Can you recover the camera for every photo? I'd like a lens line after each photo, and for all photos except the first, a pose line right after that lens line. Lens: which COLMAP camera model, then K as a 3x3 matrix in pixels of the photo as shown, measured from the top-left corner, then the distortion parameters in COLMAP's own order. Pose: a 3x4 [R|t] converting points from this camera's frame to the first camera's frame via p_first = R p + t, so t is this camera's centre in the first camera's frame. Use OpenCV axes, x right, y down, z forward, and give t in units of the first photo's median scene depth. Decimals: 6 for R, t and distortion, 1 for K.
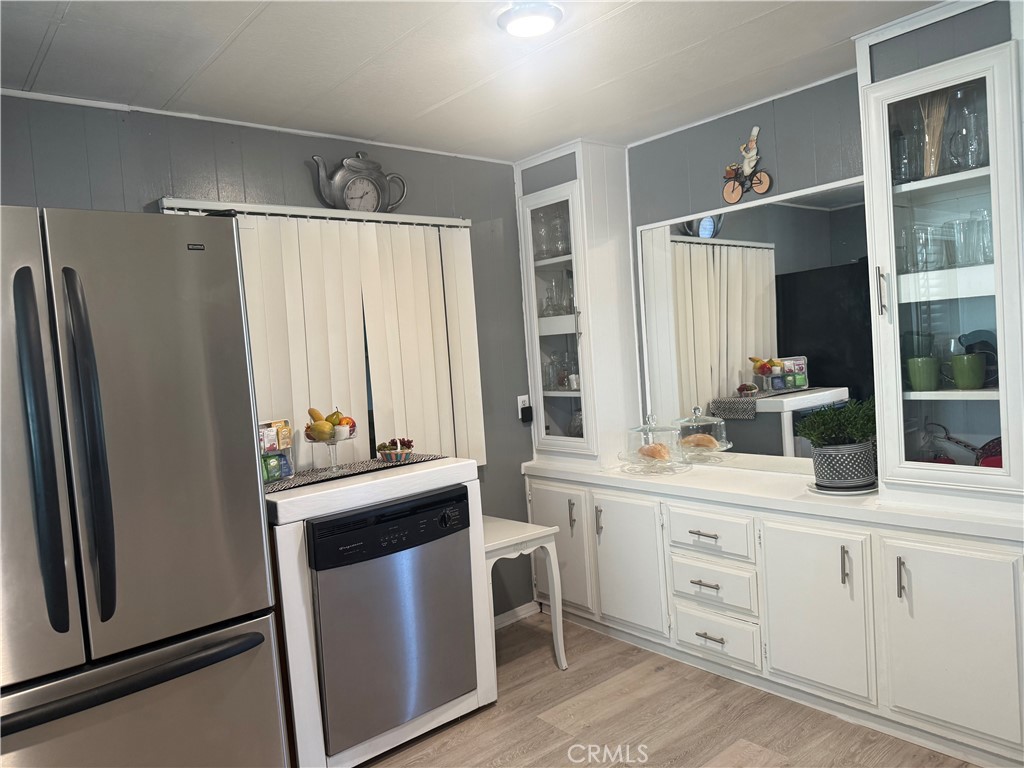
lens RADIAL K [[717.3, 0, 513.2], [0, 717.3, 380.3], [0, 0, 1]] dist [0.157371, -0.294281]
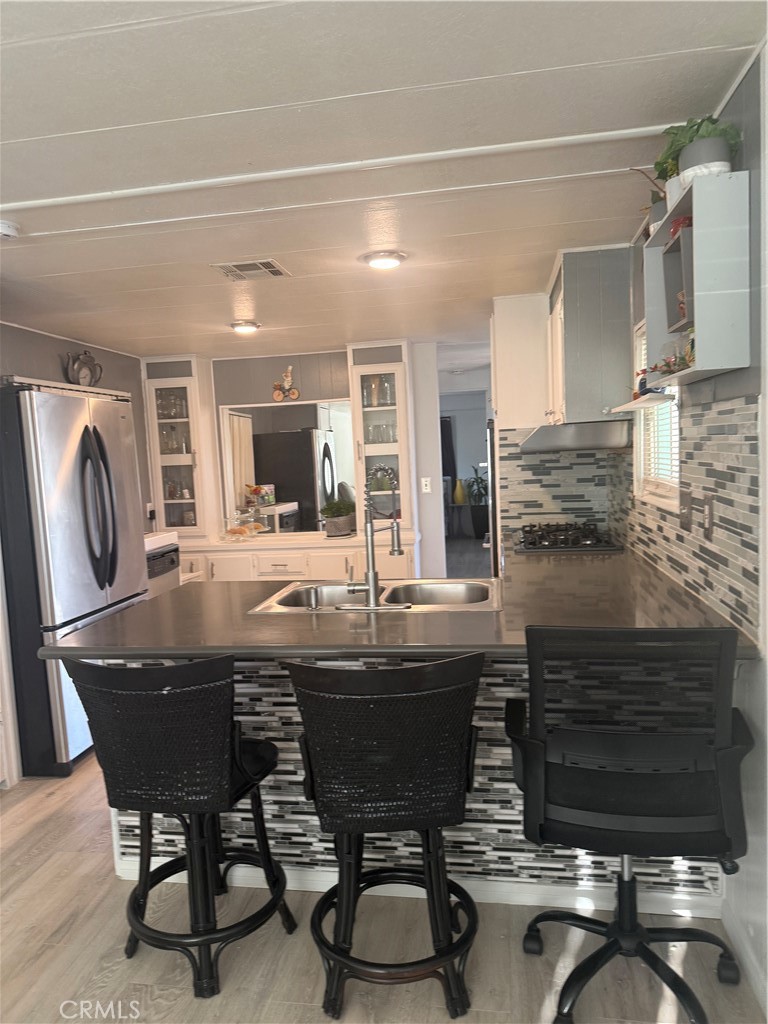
lens RADIAL K [[717.3, 0, 382.4], [0, 717.3, 512.8], [0, 0, 1]] dist [0.157371, -0.294281]
pose [[0.766309, -0.014541, 0.642307, -0.752706], [0.024644, 0.999673, -0.006770, 0.079698], [-0.641999, 0.021017, 0.766417, -0.679582]]
